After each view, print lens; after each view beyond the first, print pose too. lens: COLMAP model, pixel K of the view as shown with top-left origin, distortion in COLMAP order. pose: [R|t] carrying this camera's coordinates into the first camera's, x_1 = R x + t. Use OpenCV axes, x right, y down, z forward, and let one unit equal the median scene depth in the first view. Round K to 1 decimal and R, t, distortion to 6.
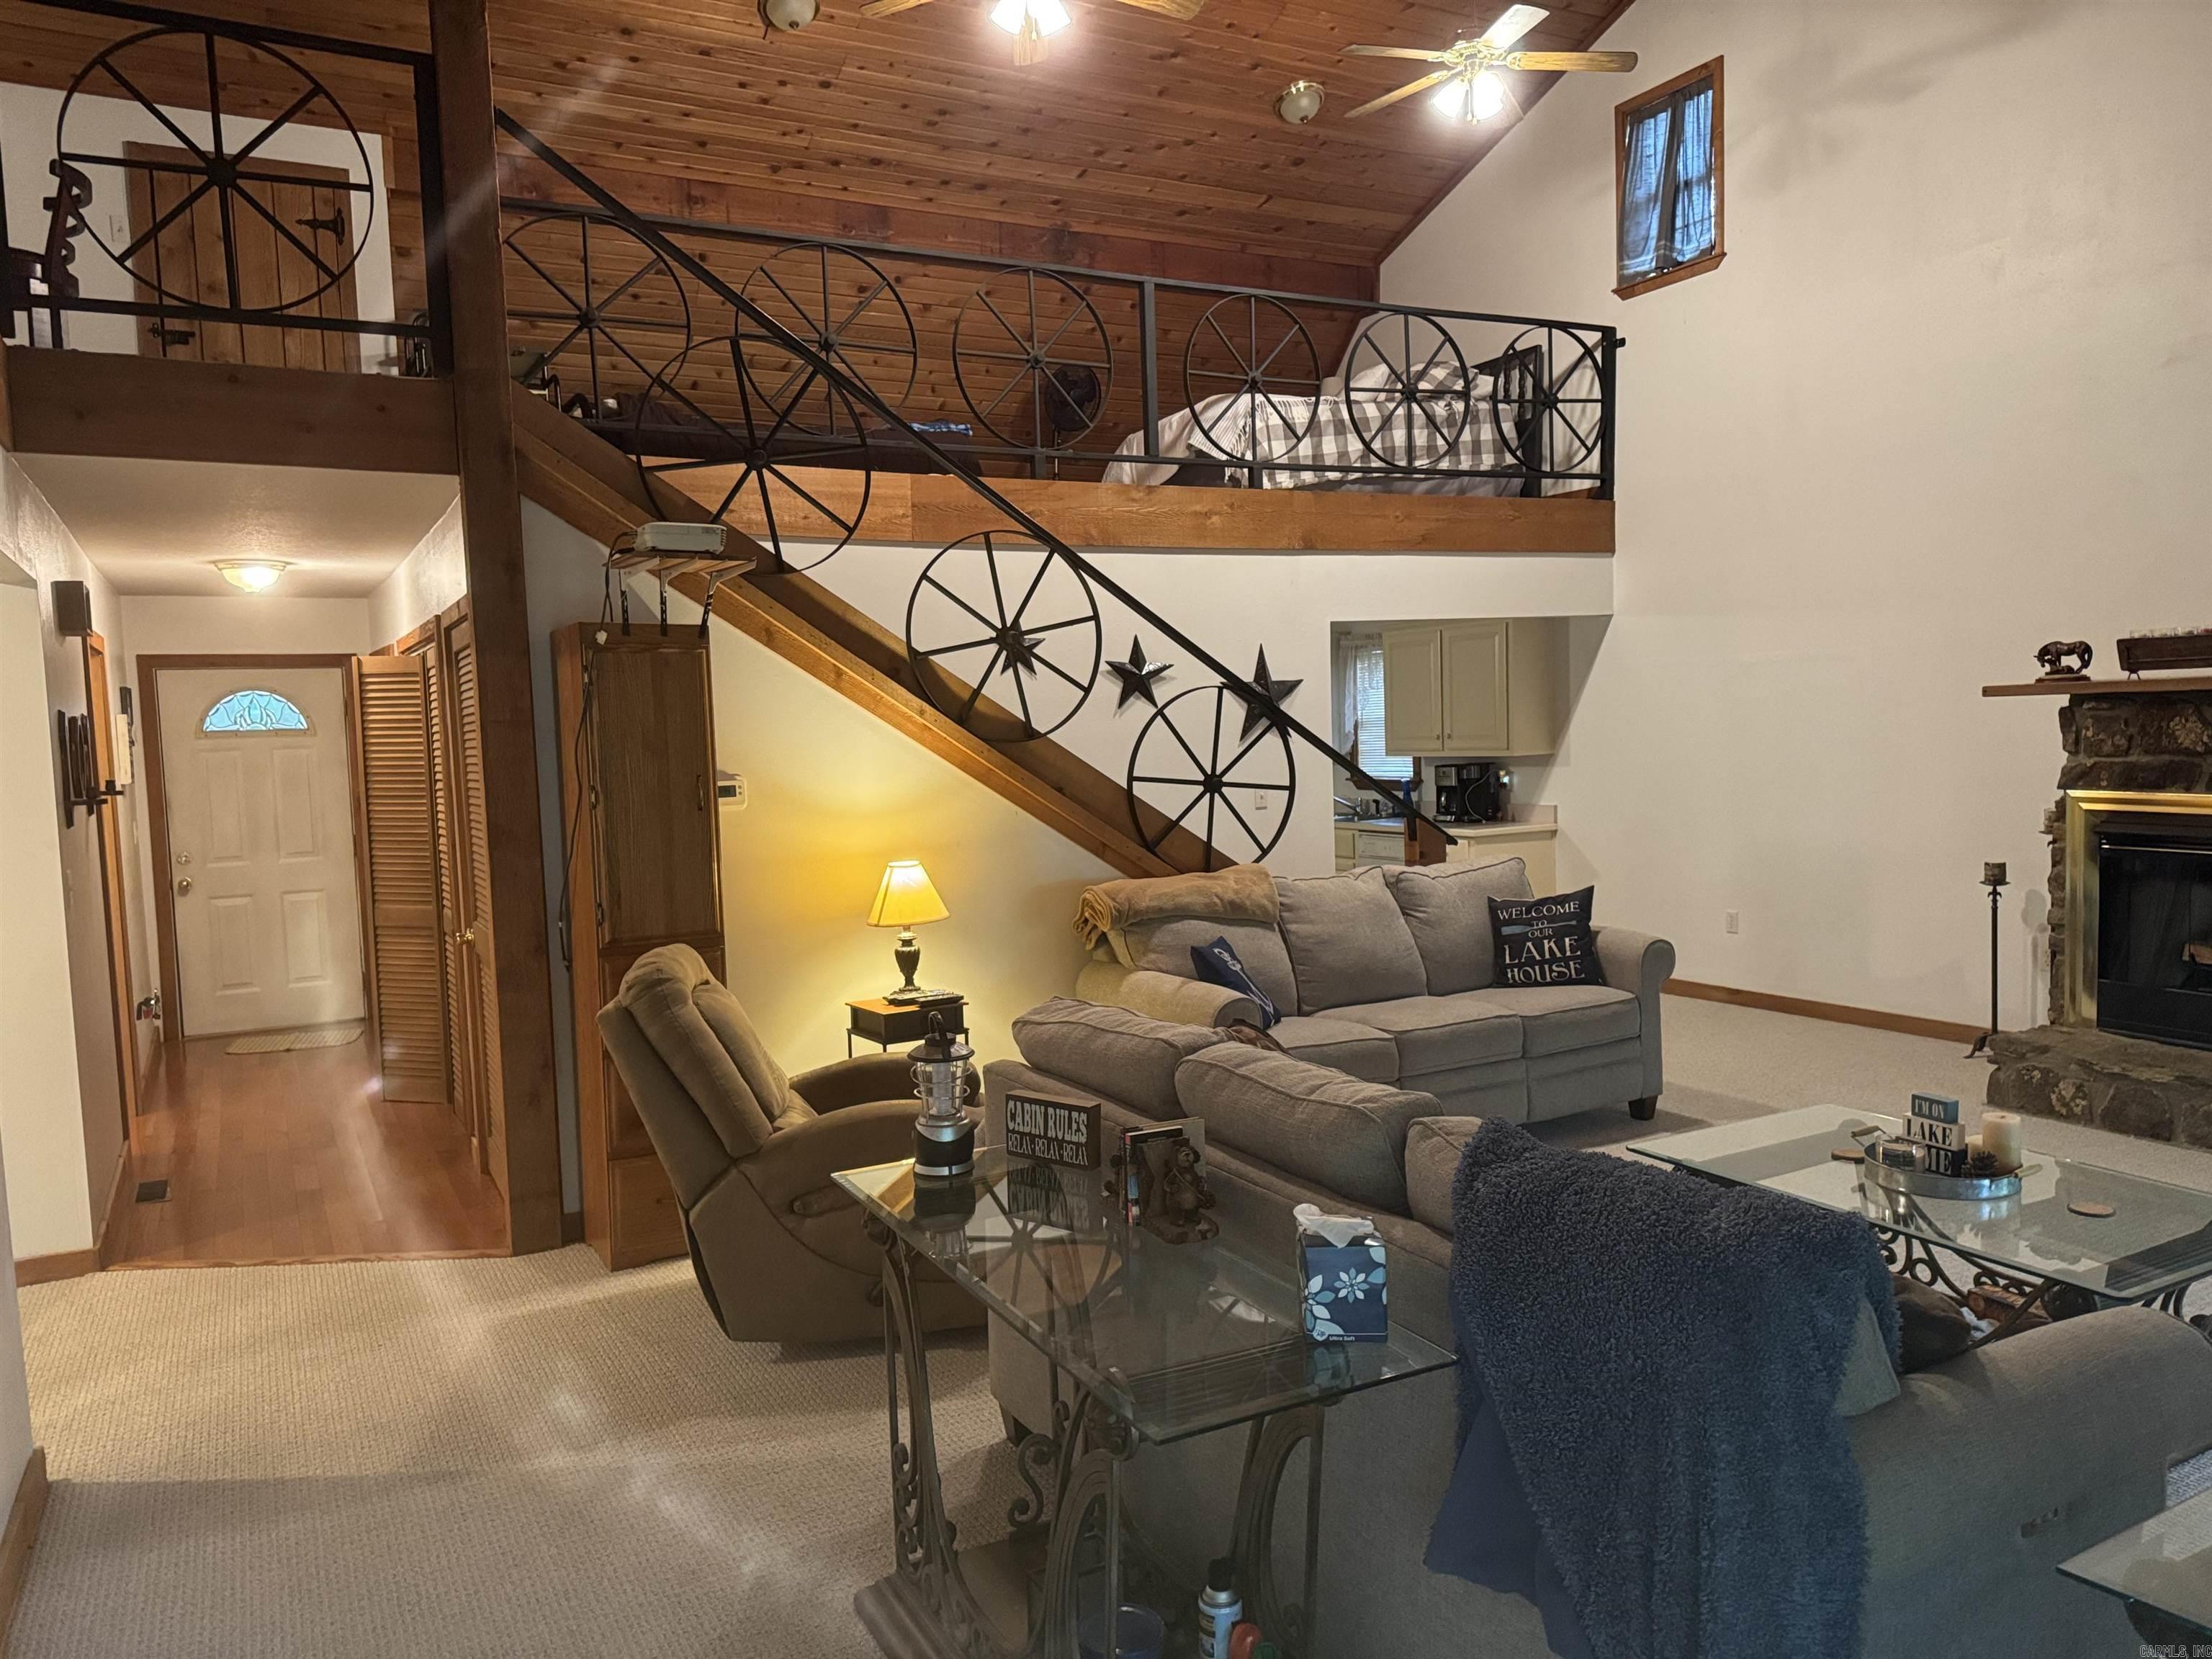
lens RADIAL K [[1556.0, 0, 1108.0], [0, 1556.0, 839.2], [0, 0, 1]] dist [0.077591, -0.075881]
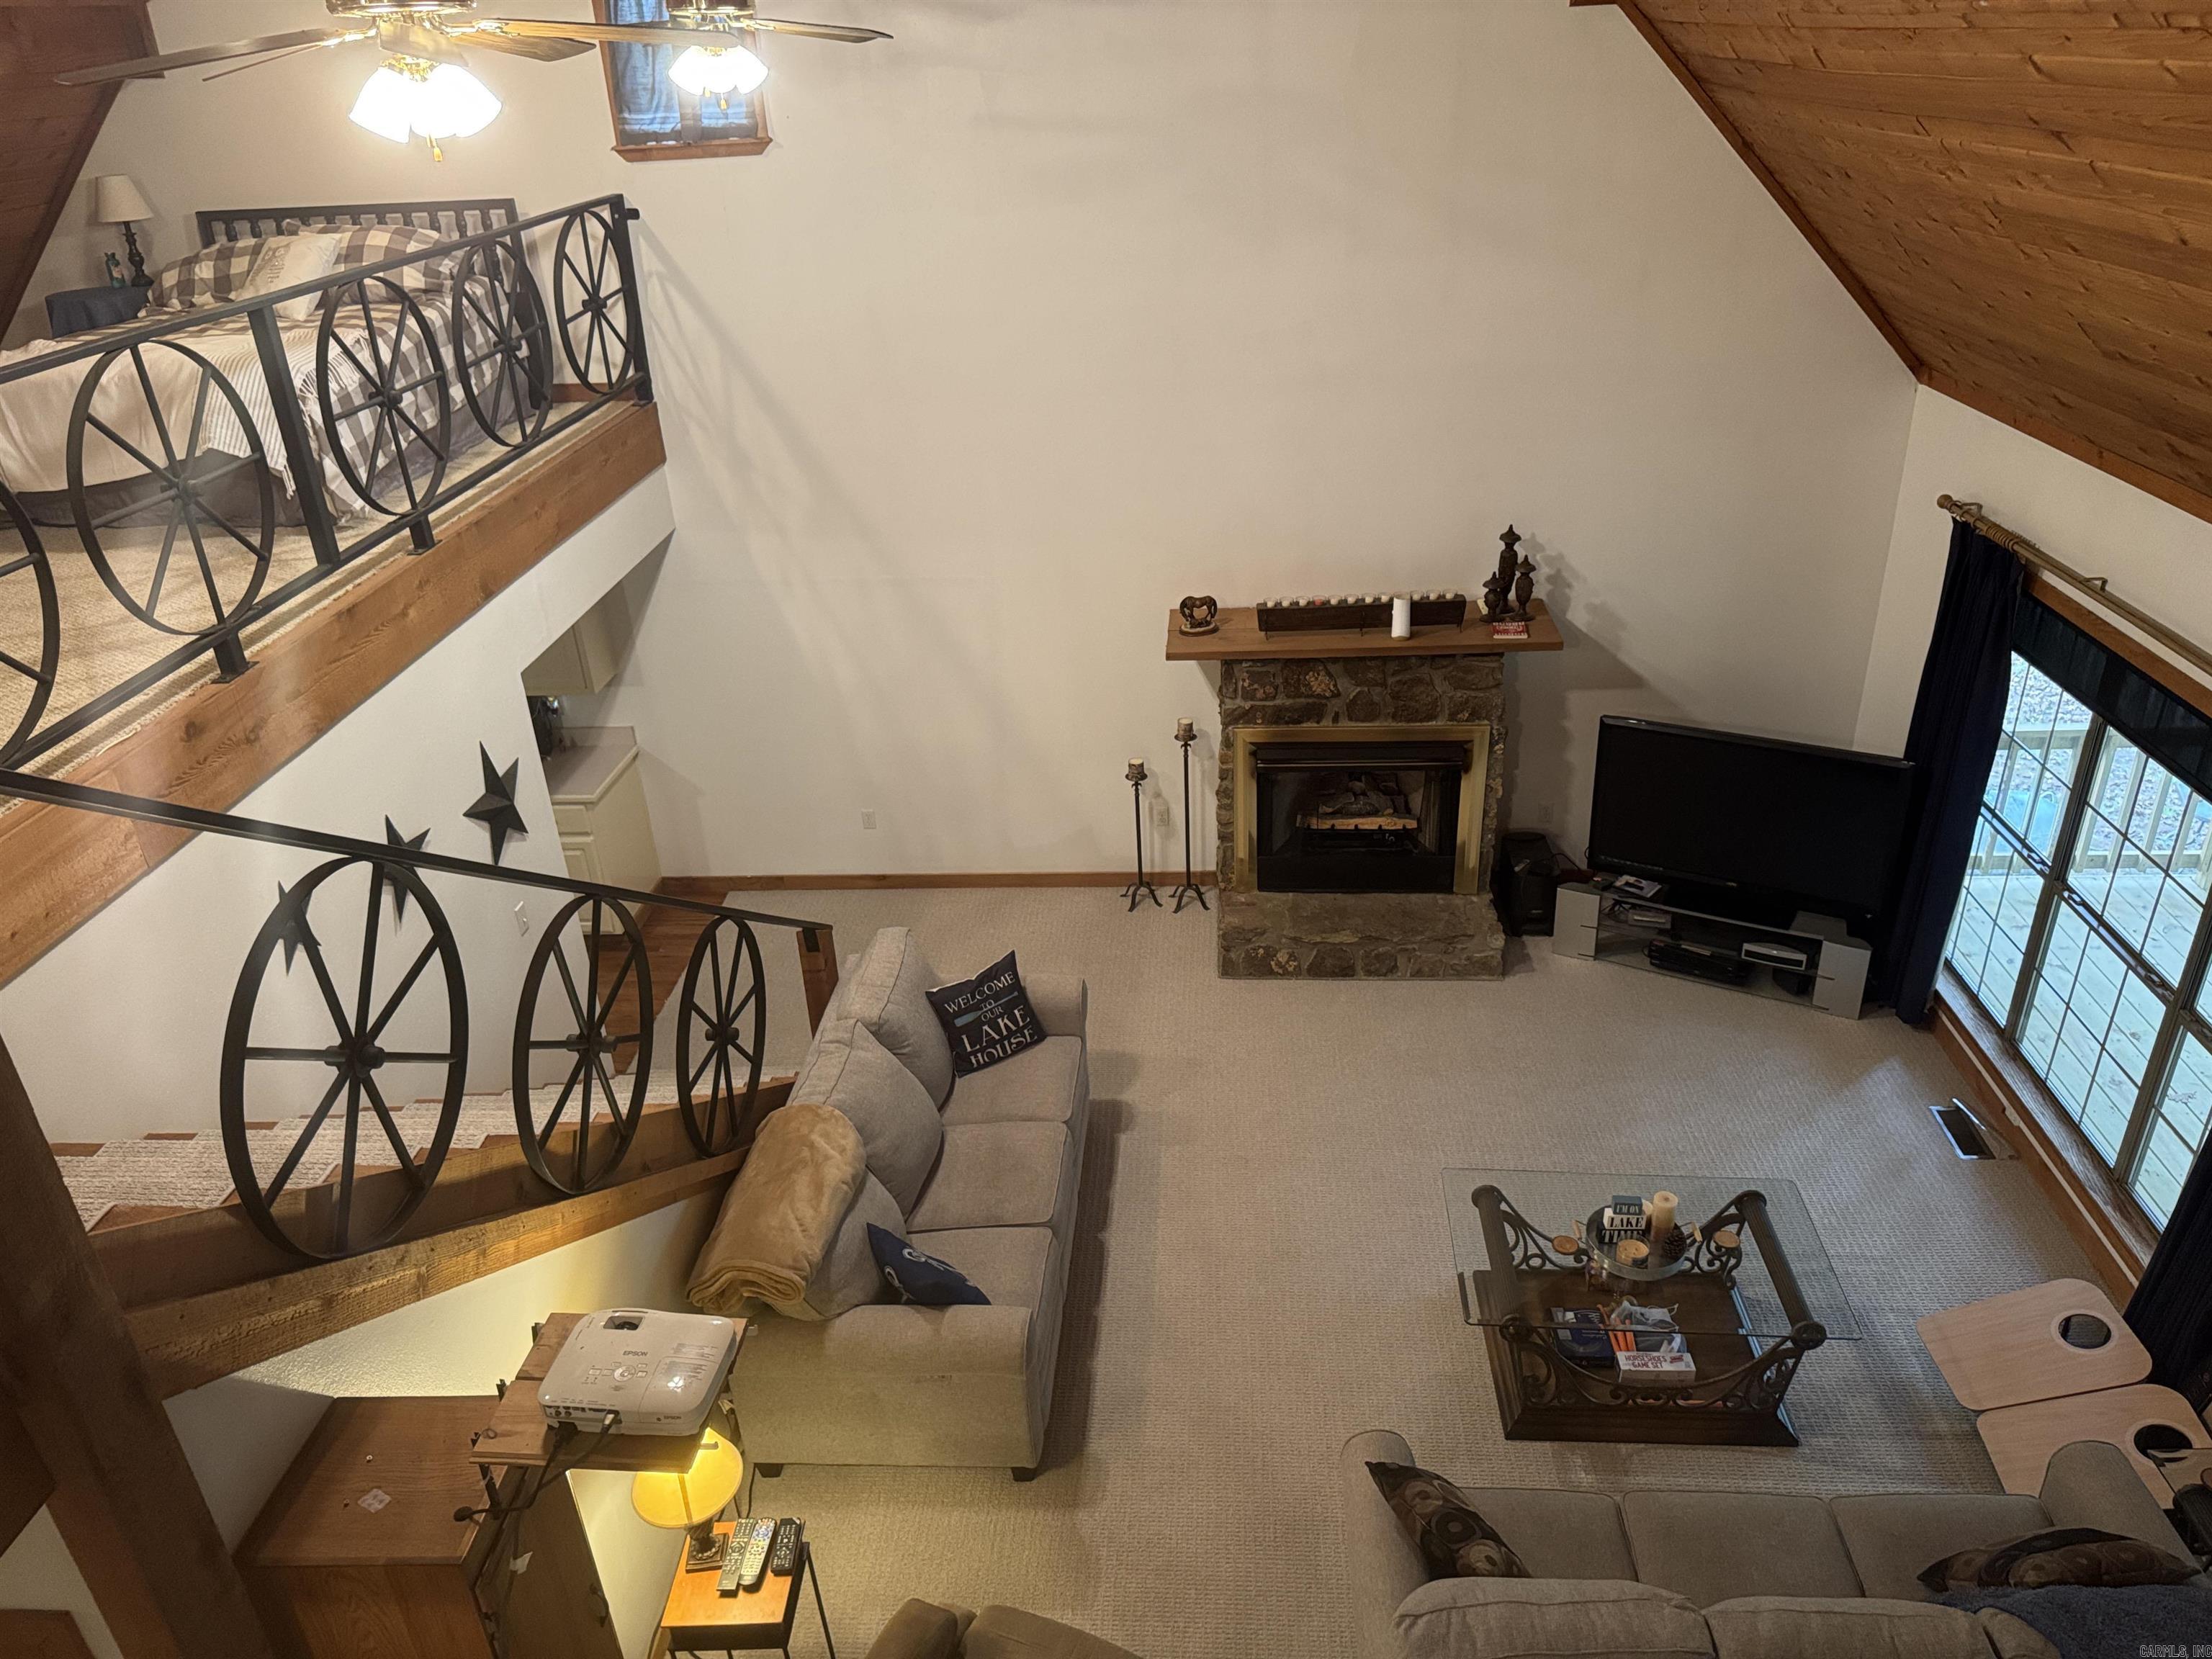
lens RADIAL K [[1556.0, 0, 1108.0], [0, 1556.0, 839.2], [0, 0, 1]] dist [0.077591, -0.075881]
pose [[0.547317, -0.374684, 0.748369, -0.418232], [0.092220, 0.915743, 0.391038, -0.451272], [-0.831829, -0.145007, 0.535755, 0.411206]]
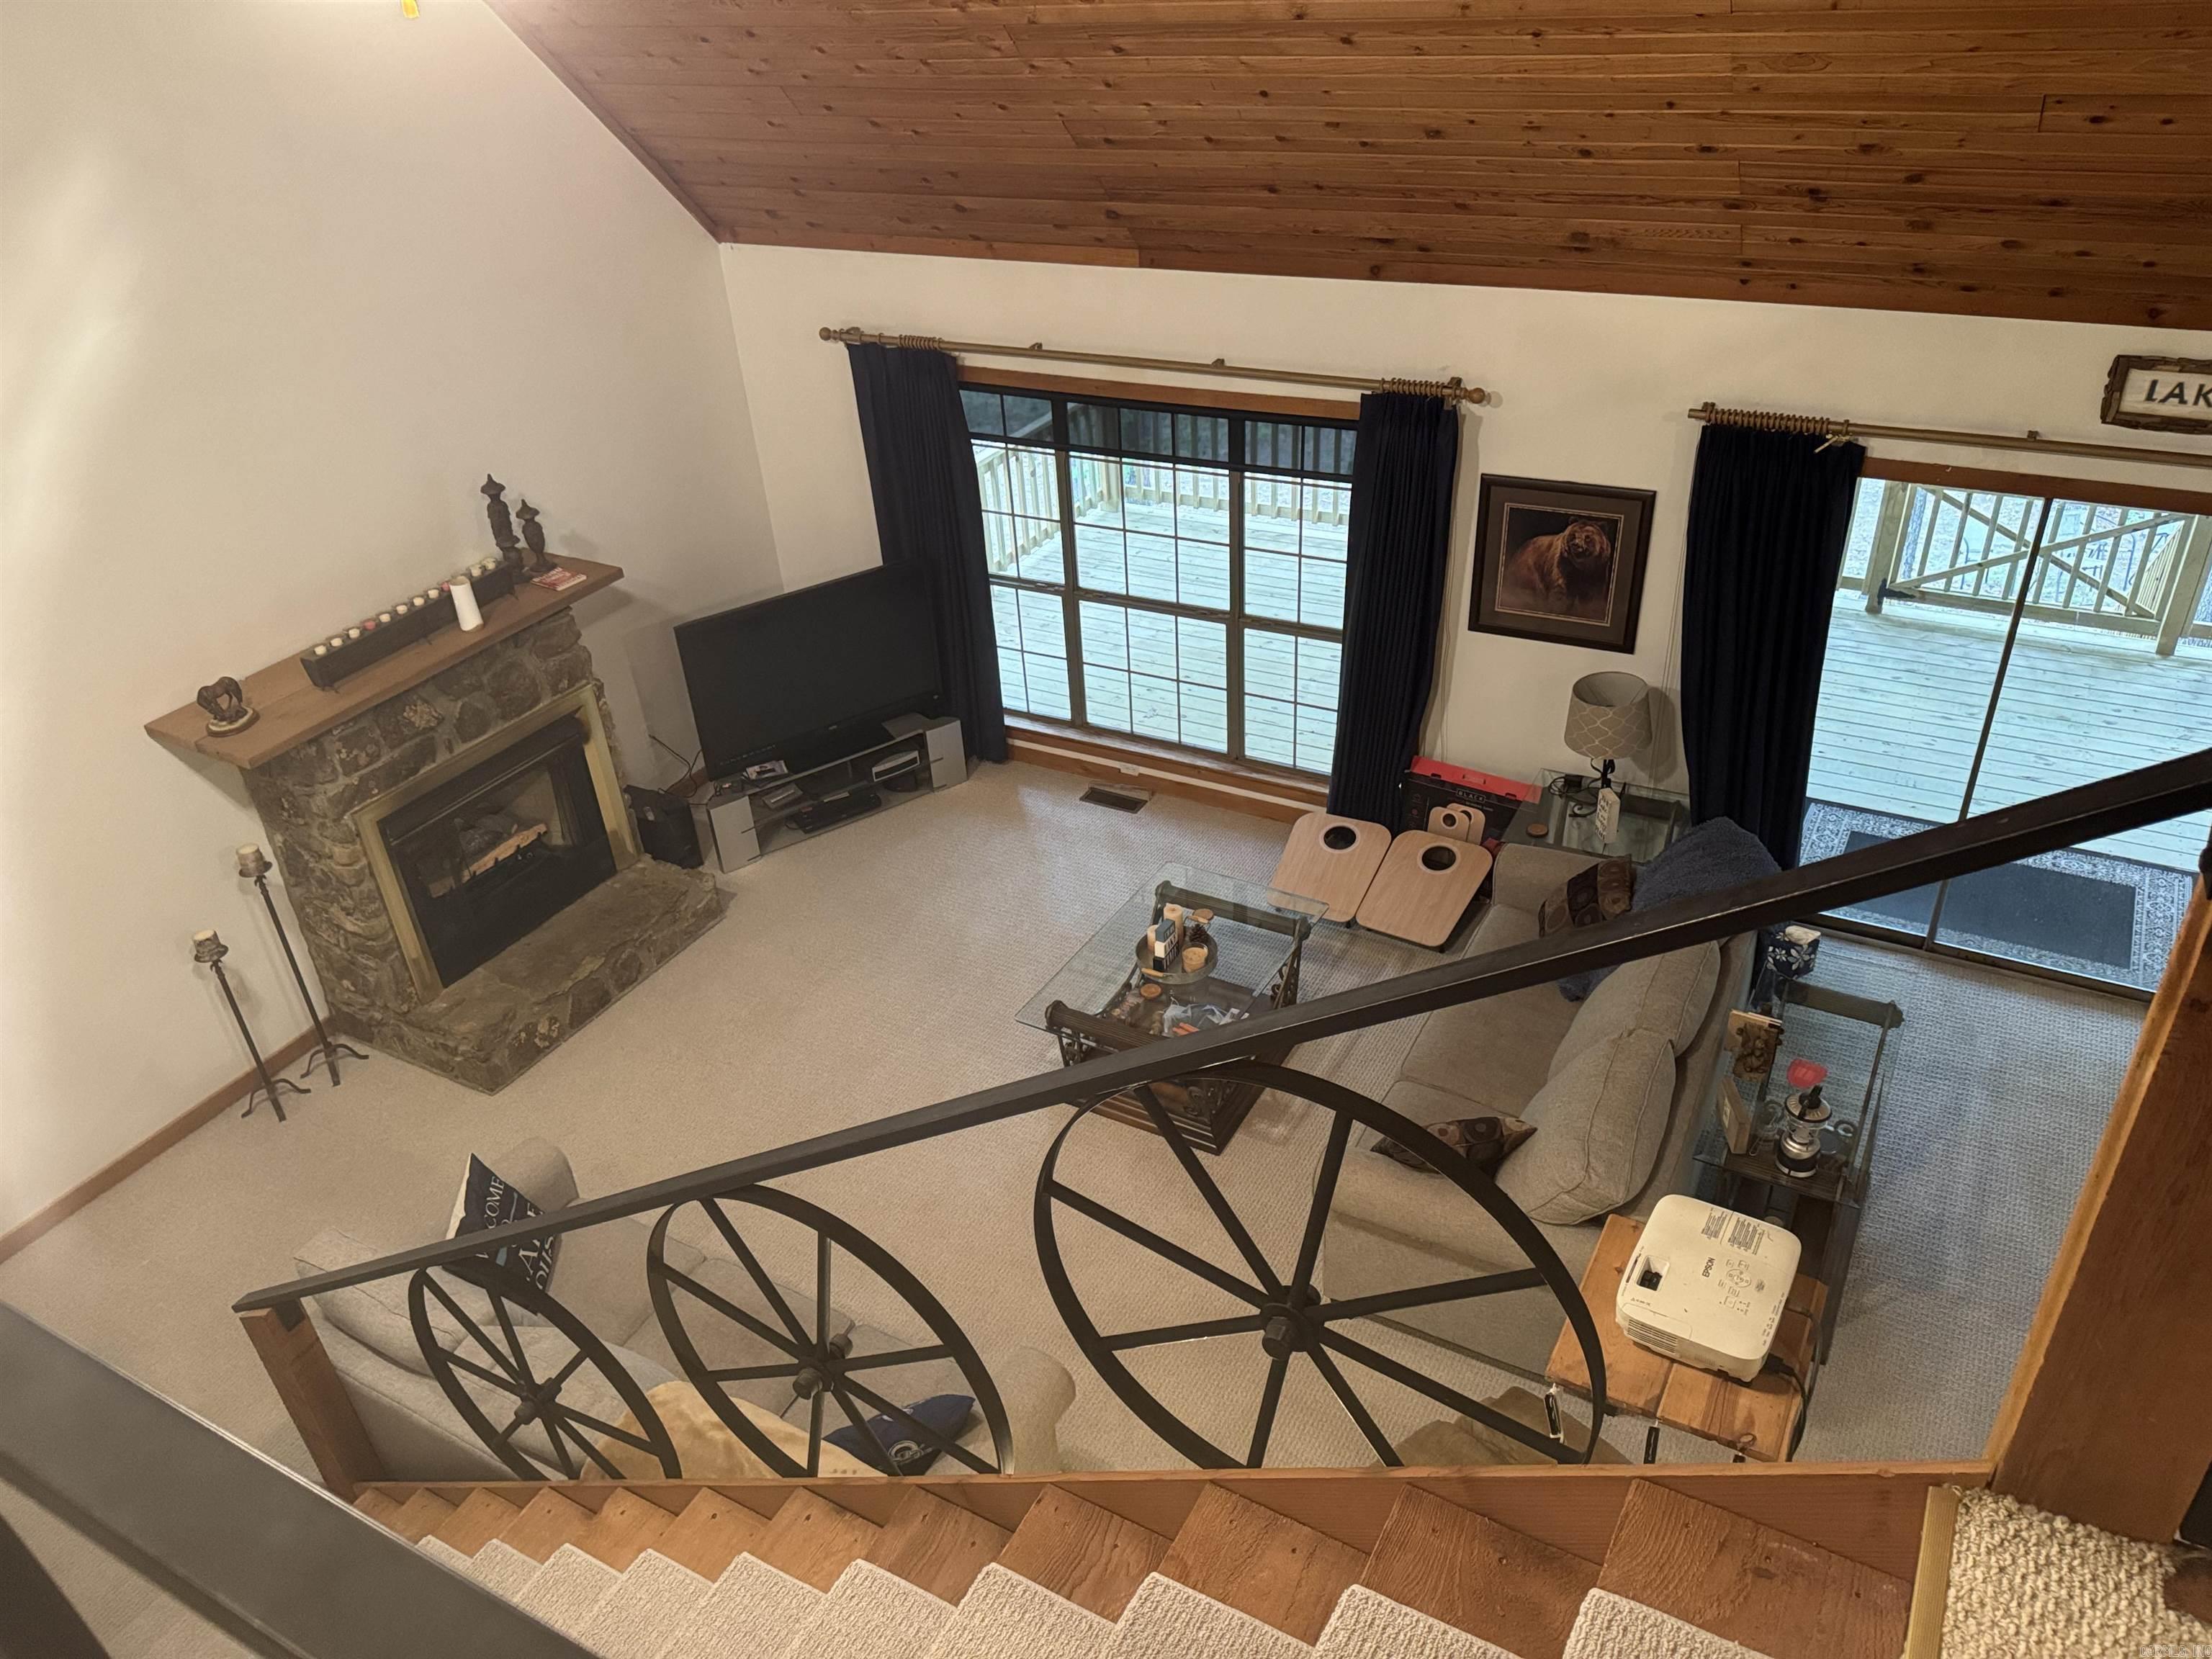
lens RADIAL K [[1559.0, 0, 1112.4], [0, 1559.0, 858.8], [0, 0, 1]] dist [-0.005315, 0.001156]
pose [[-0.518552, -0.404235, 0.753457, -0.384945], [0.144205, 0.827221, 0.543056, -0.472251], [-0.842798, 0.390255, -0.370664, 0.987015]]
